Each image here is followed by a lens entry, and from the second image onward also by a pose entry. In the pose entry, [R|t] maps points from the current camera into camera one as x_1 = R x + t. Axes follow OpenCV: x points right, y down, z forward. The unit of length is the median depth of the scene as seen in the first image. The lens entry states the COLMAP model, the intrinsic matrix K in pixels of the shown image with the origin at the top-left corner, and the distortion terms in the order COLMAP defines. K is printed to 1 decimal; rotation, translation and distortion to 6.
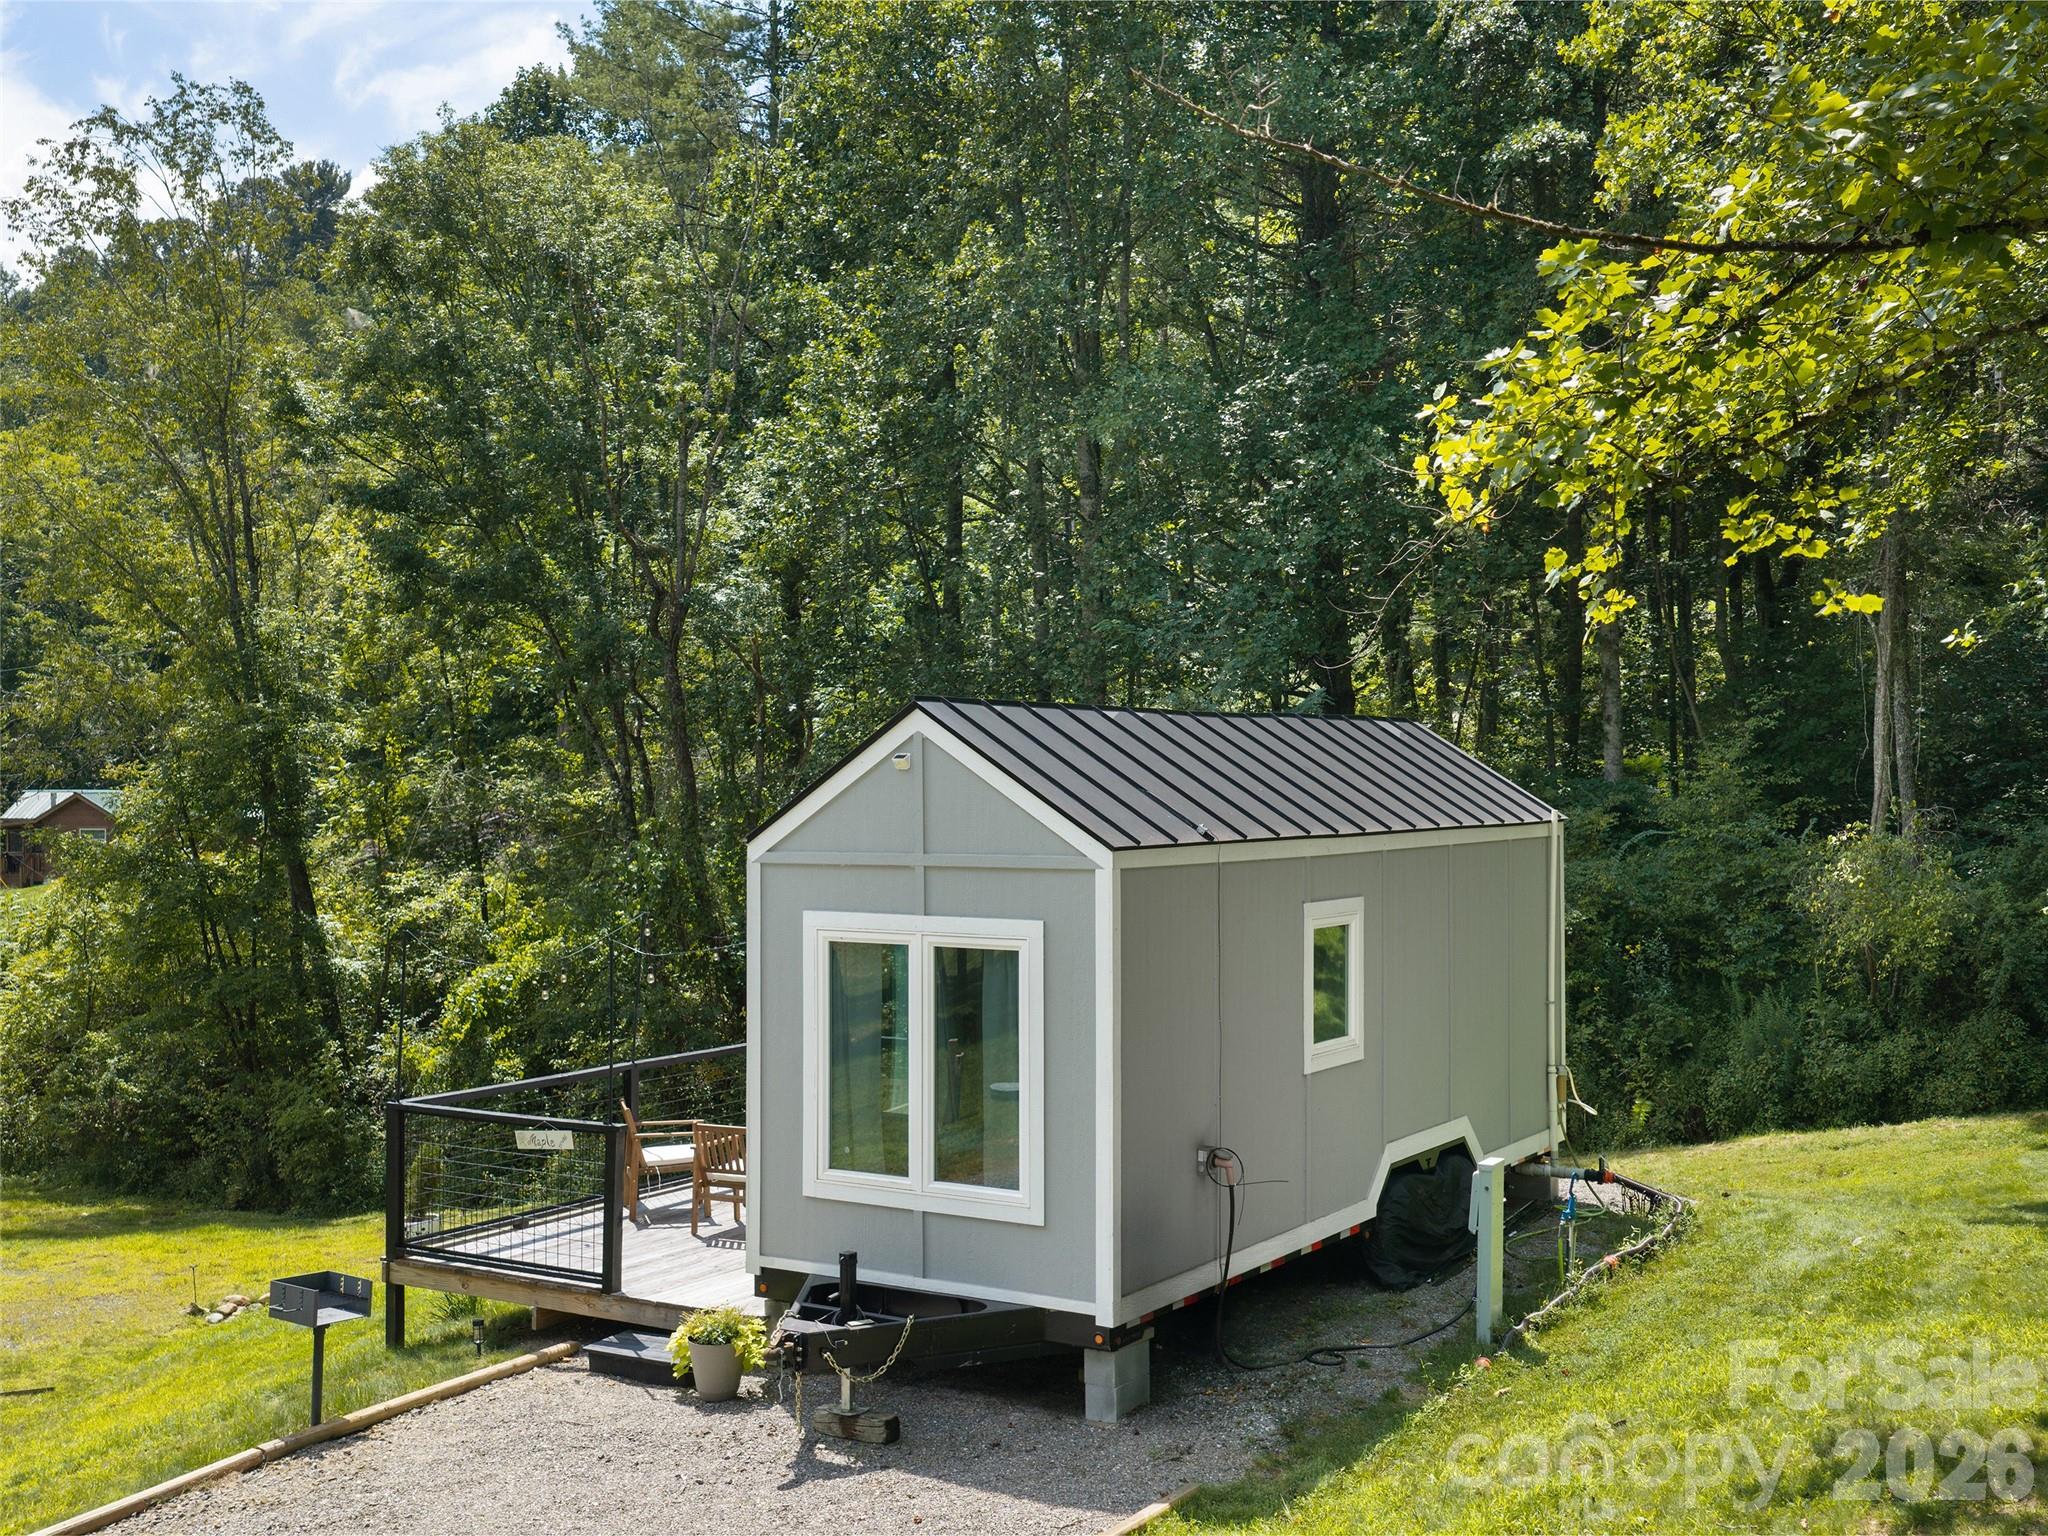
lens RADIAL K [[2256.1, 0, 1024.0], [0, 2256.1, 768.0], [0, 0, 1]] dist [0.034756, -0.010938]
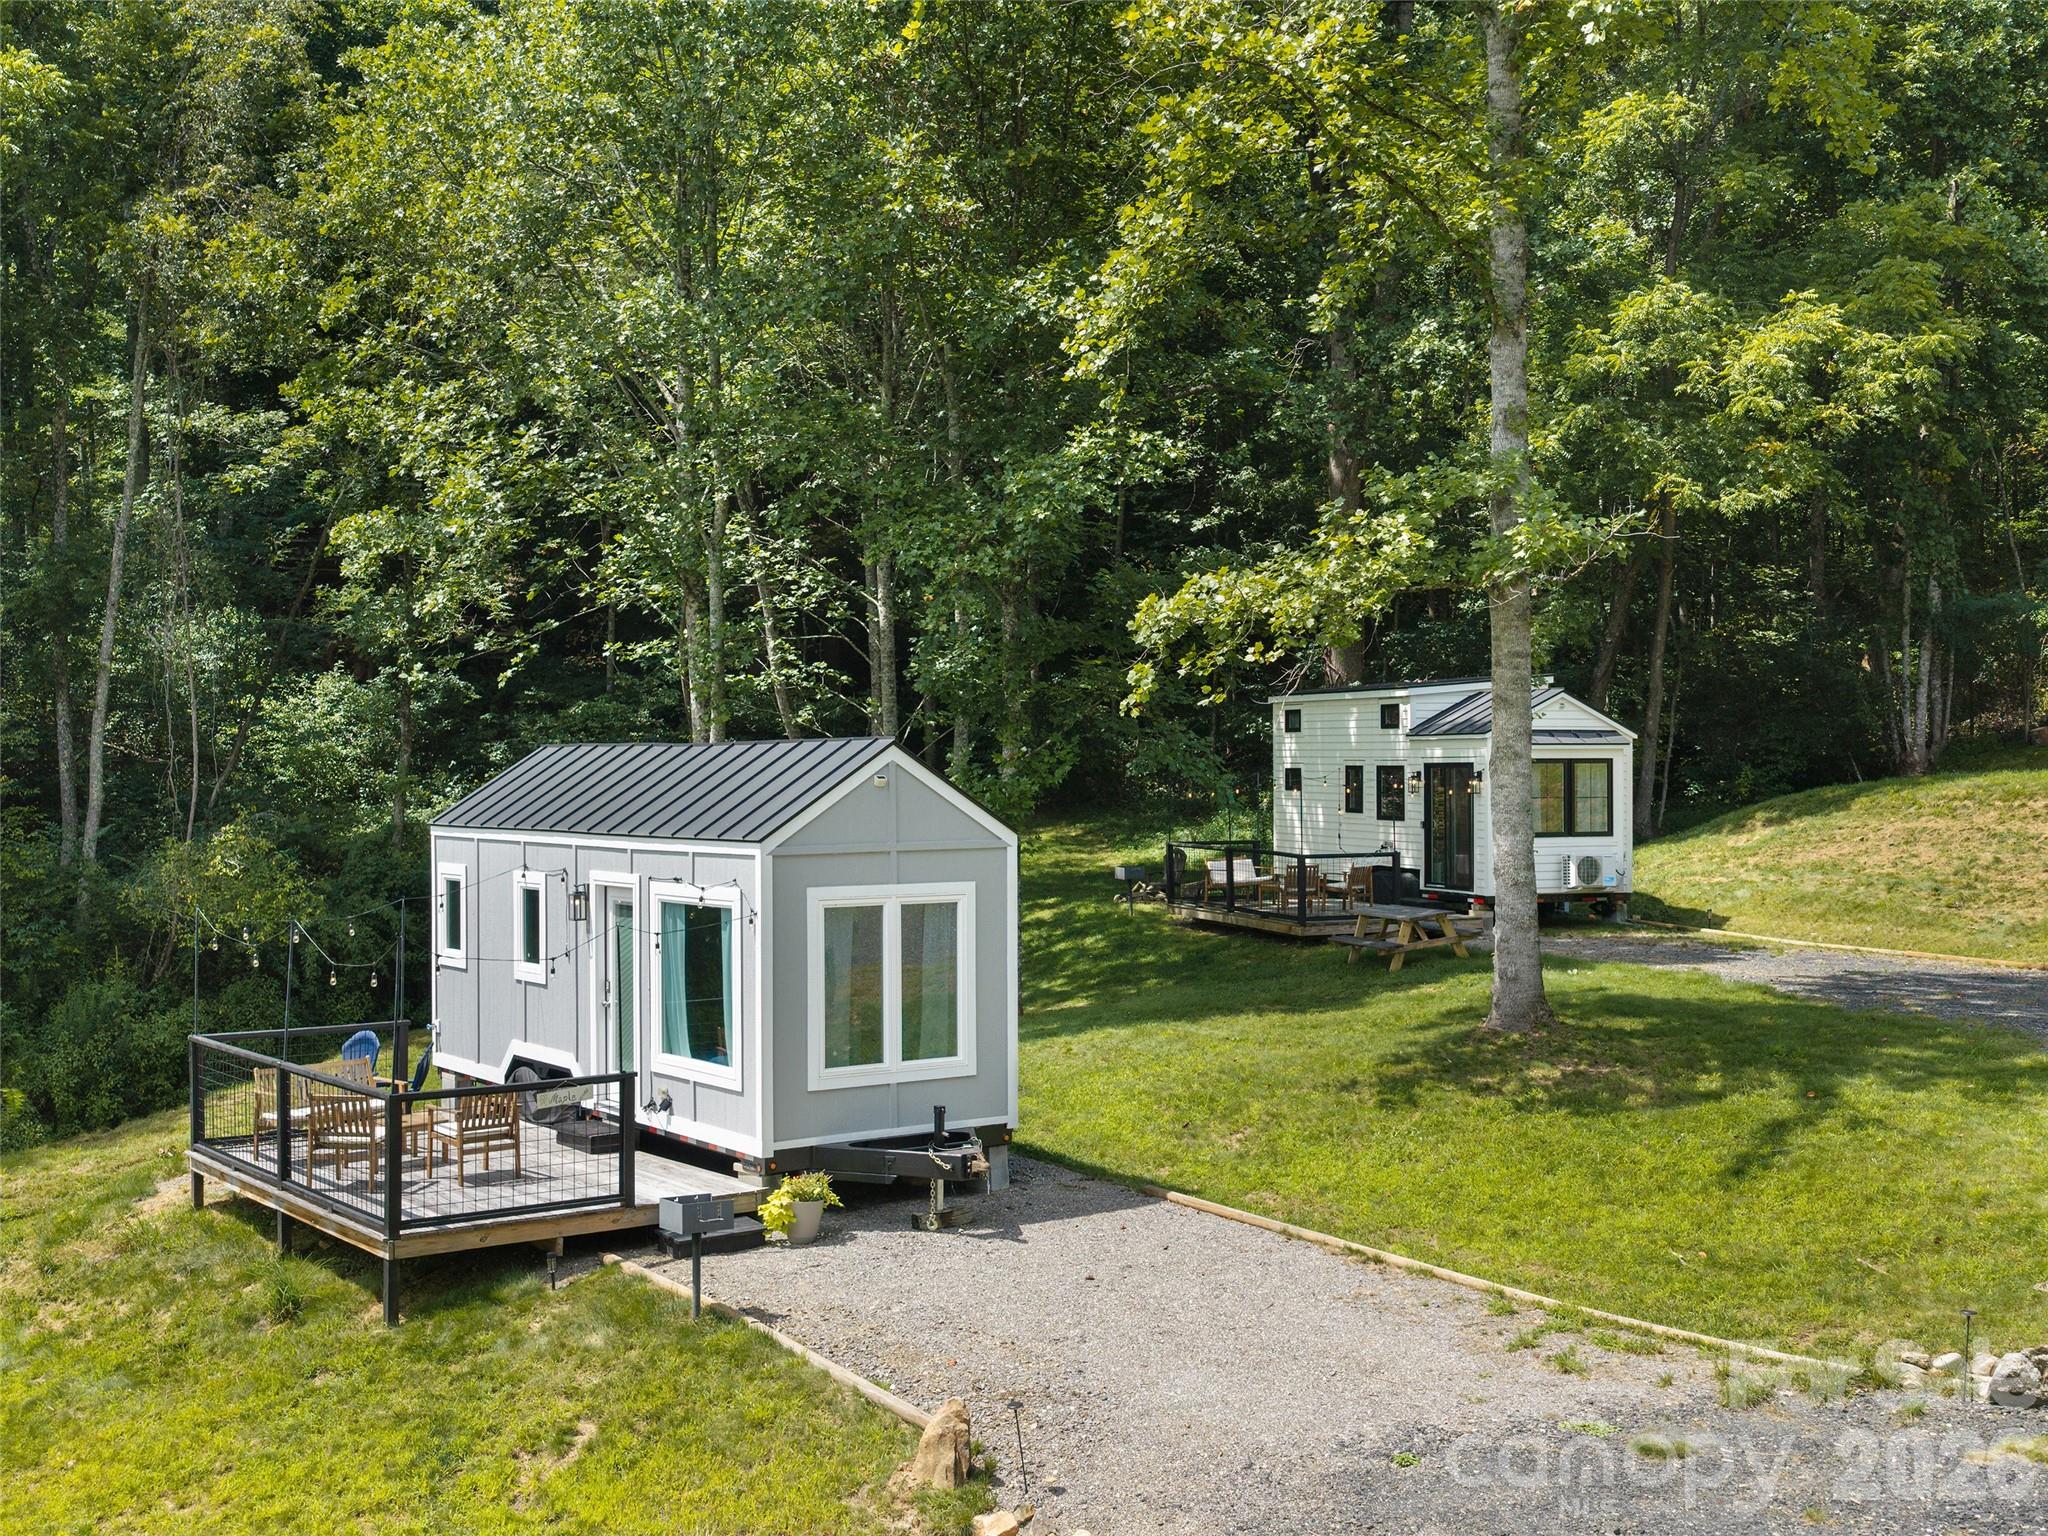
lens RADIAL K [[2256.1, 0, 1024.0], [0, 2256.1, 768.0], [0, 0, 1]] dist [0.034756, -0.010938]
pose [[0.369120, 0.002768, 0.929377, -1.381719], [0.001659, 0.999992, -0.003637, -0.005434], [-0.929380, 0.002884, 0.369113, 0.369528]]
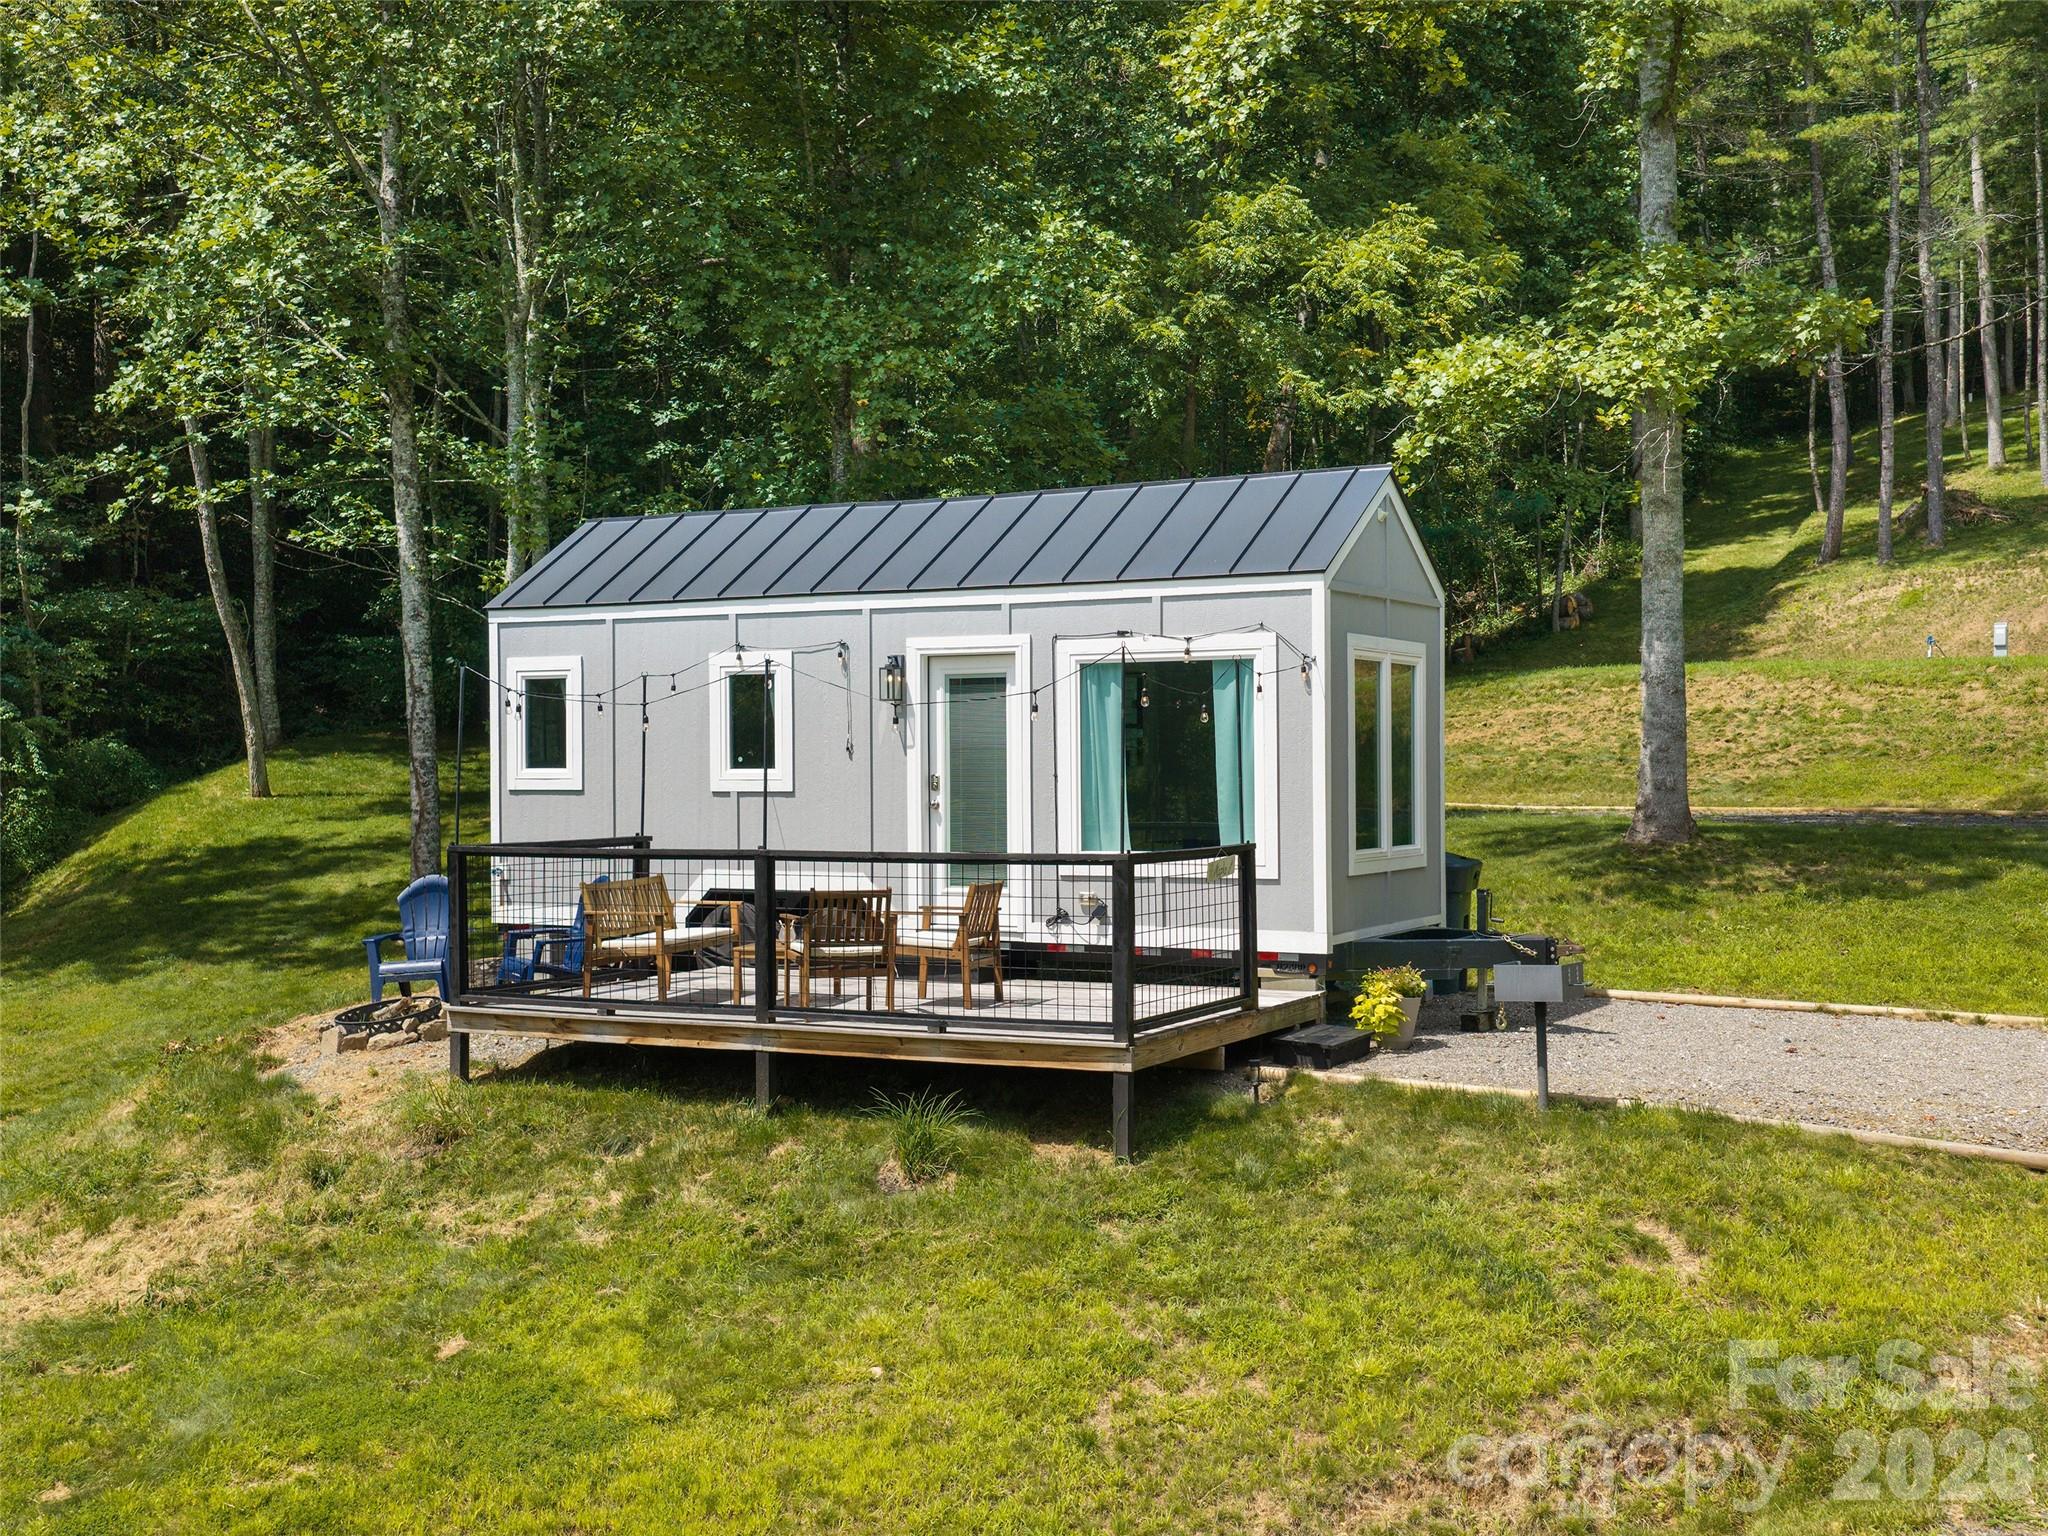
lens RADIAL K [[2310.1, 0, 1024.0], [0, 2310.1, 768.0], [0, 0, 1]] dist [-0.095747, -0.000939]
pose [[-0.064592, 0.002865, 0.997908, -1.308927], [0.002466, 0.999993, -0.002711, 0.136710], [-0.997909, 0.002286, -0.064599, 1.258766]]
